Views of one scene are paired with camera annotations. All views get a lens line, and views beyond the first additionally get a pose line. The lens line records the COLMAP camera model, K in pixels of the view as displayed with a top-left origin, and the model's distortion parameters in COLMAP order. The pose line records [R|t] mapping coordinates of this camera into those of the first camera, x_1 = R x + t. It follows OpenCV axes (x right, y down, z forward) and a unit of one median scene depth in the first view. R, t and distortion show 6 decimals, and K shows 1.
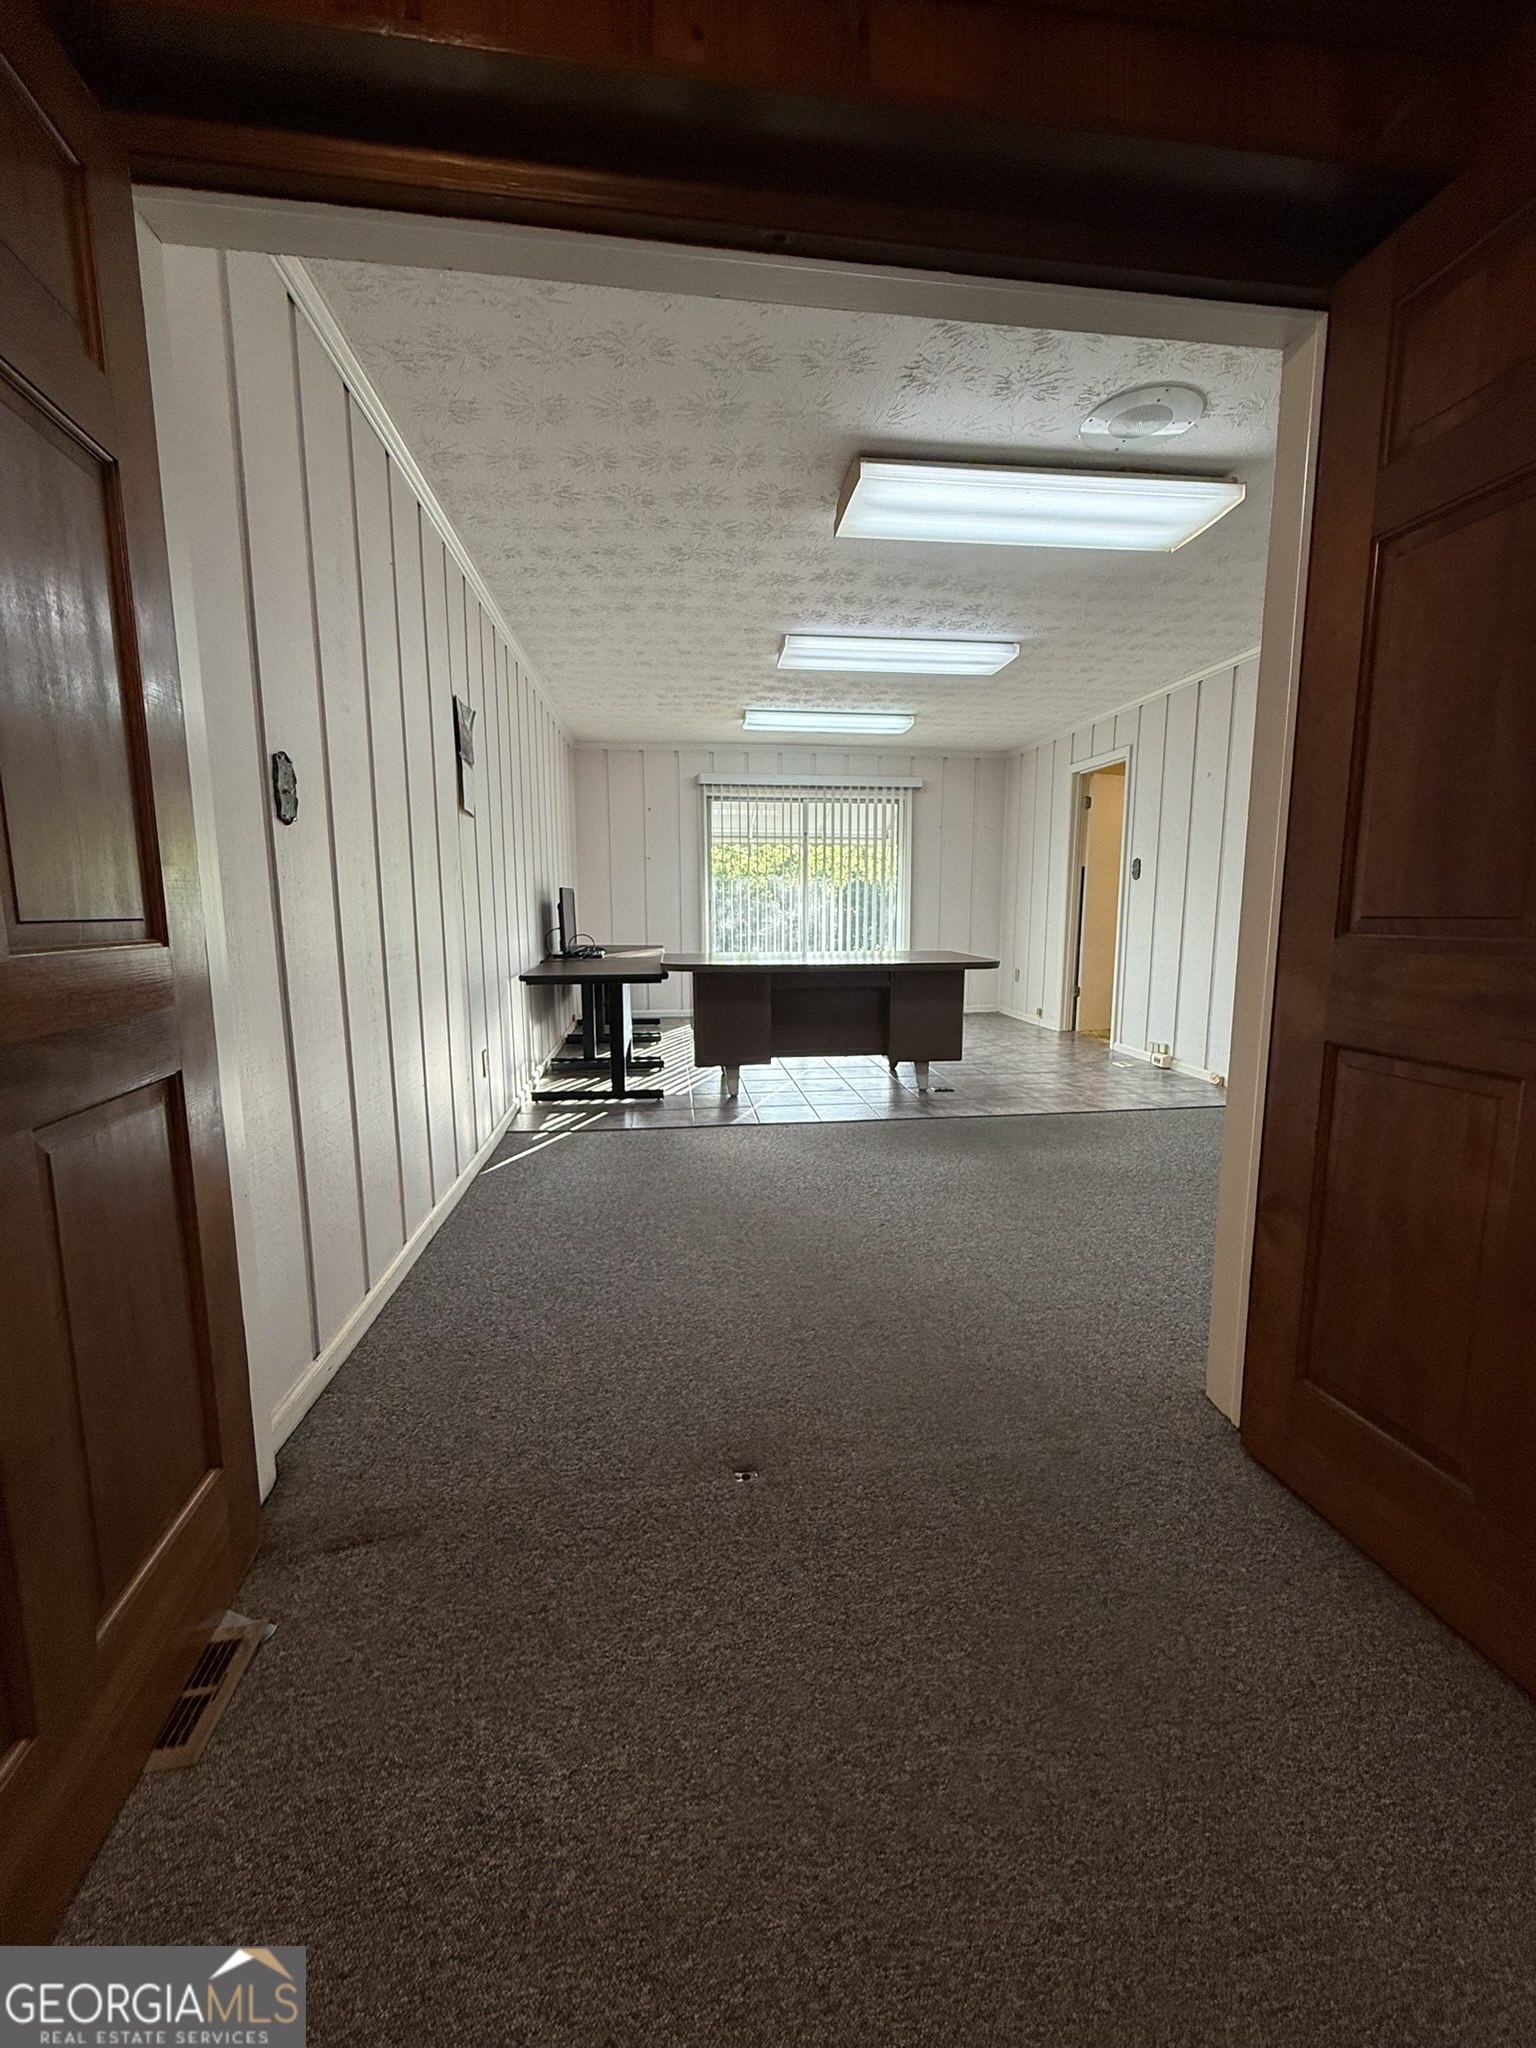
lens RADIAL K [[814.3, 0, 757.7], [0, 814.3, 1018.8], [0, 0, 1]] dist [-0.000861, 0.000294]
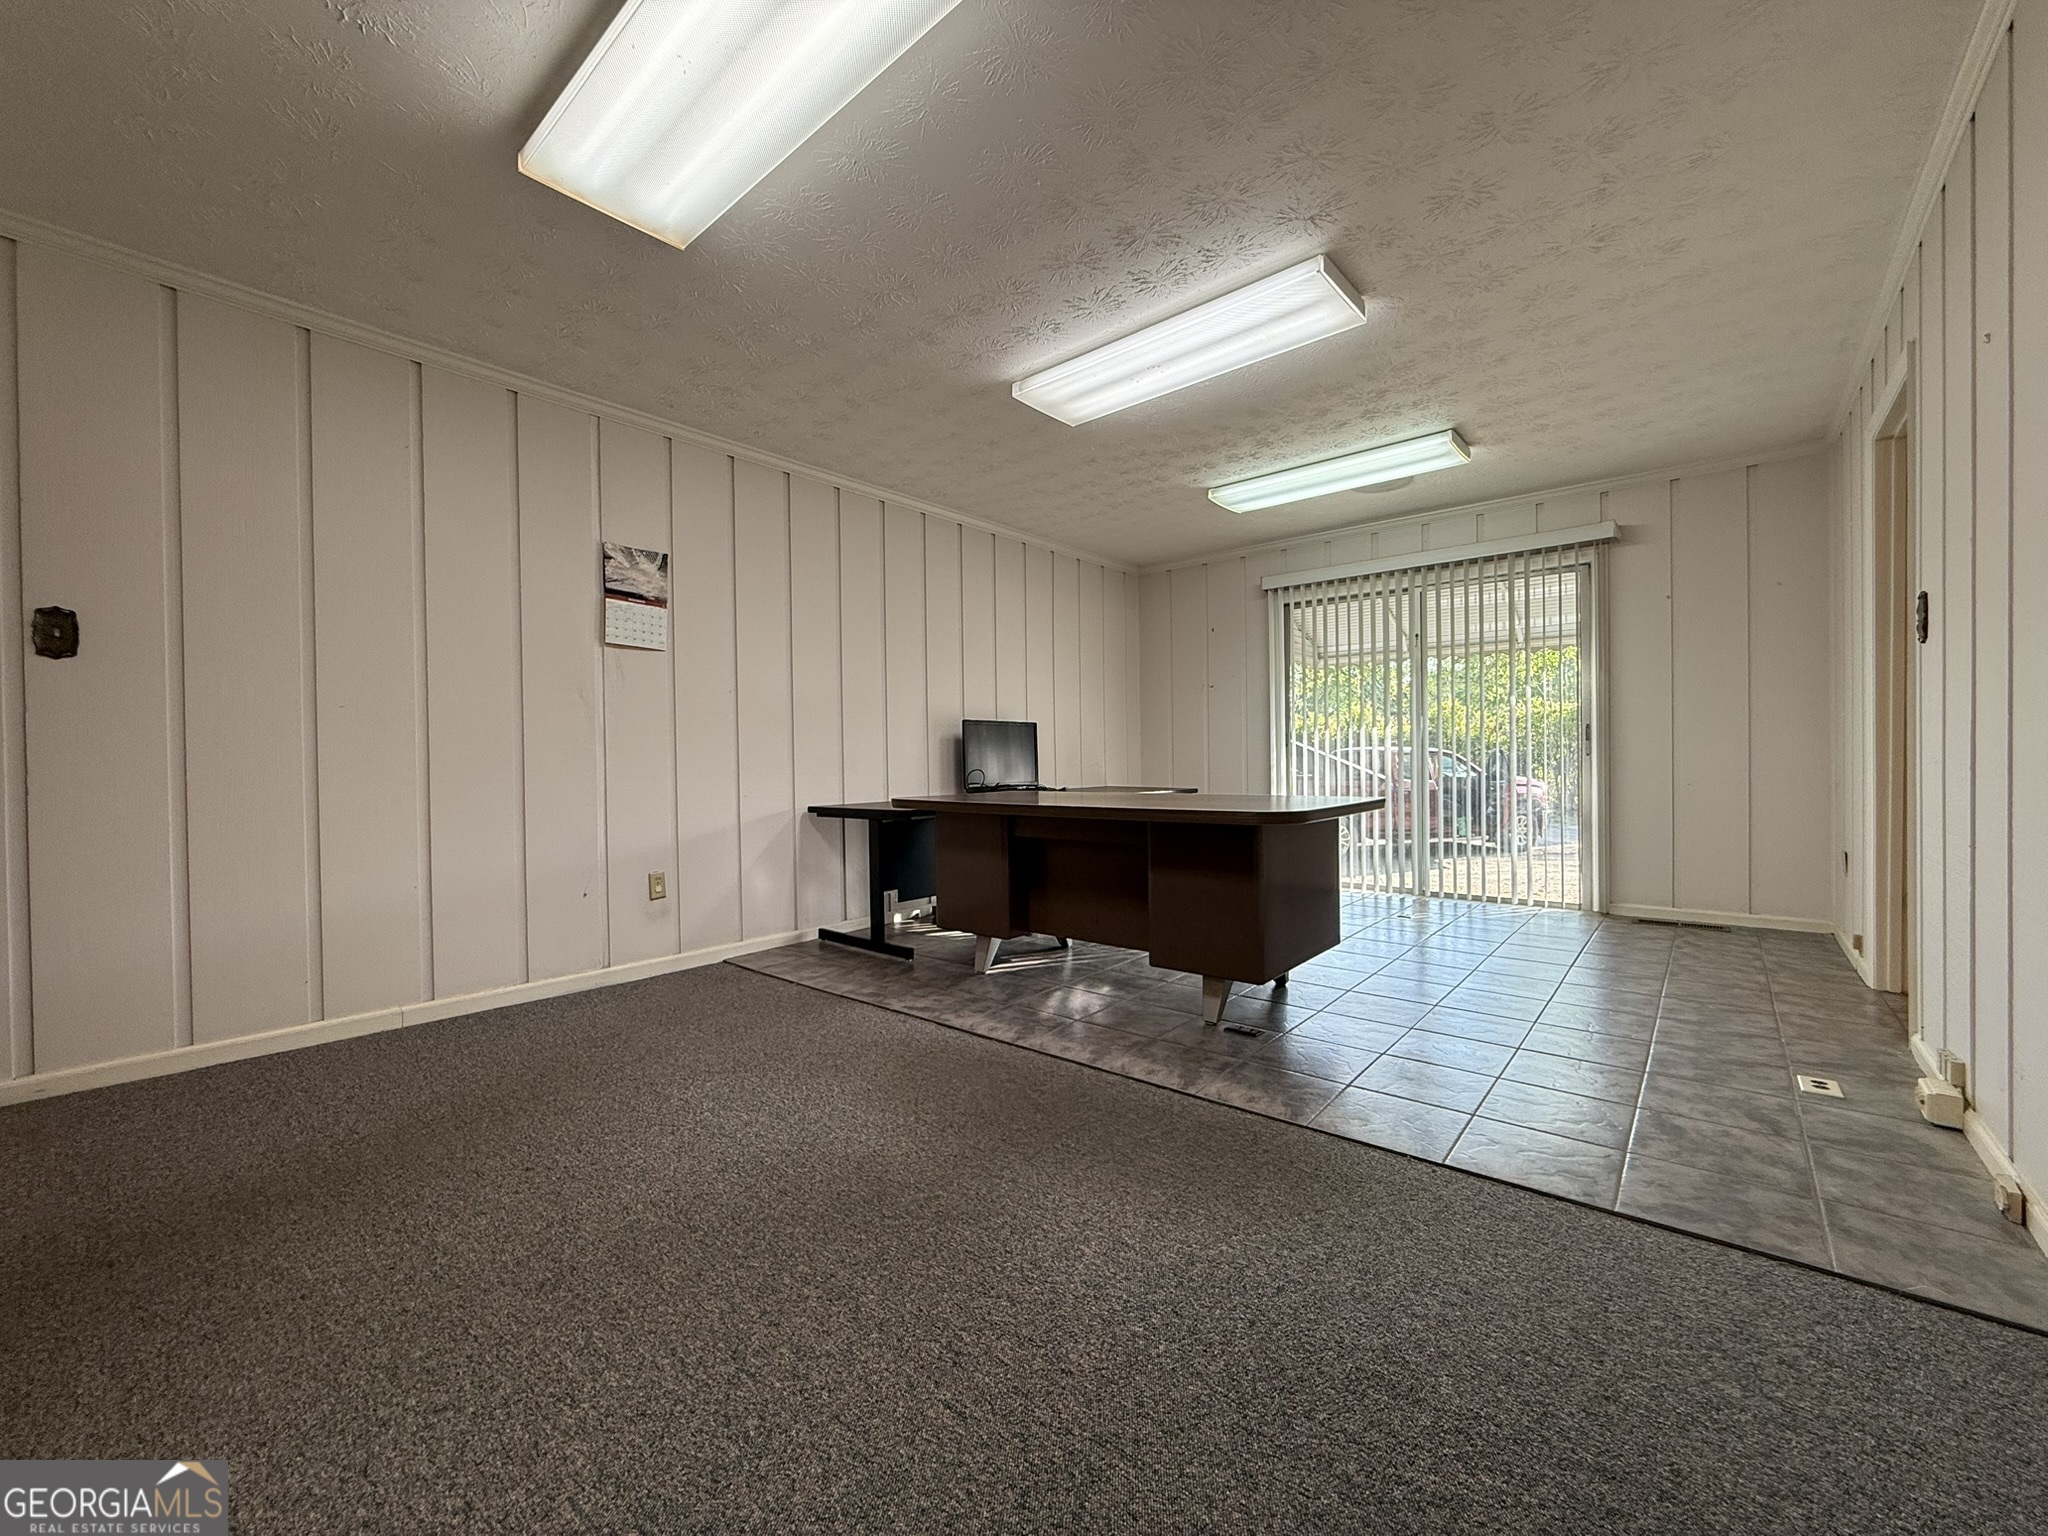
lens RADIAL K [[814.3, 0, 1046.6], [0, 814.3, 768.6], [0, 0, 1]] dist [-0.000861, 0.000294]
pose [[0.678978, -0.001288, -0.734157, 0.362780], [-0.095349, 0.991374, -0.089922, -0.021687], [0.727940, 0.131056, 0.672999, 0.320447]]
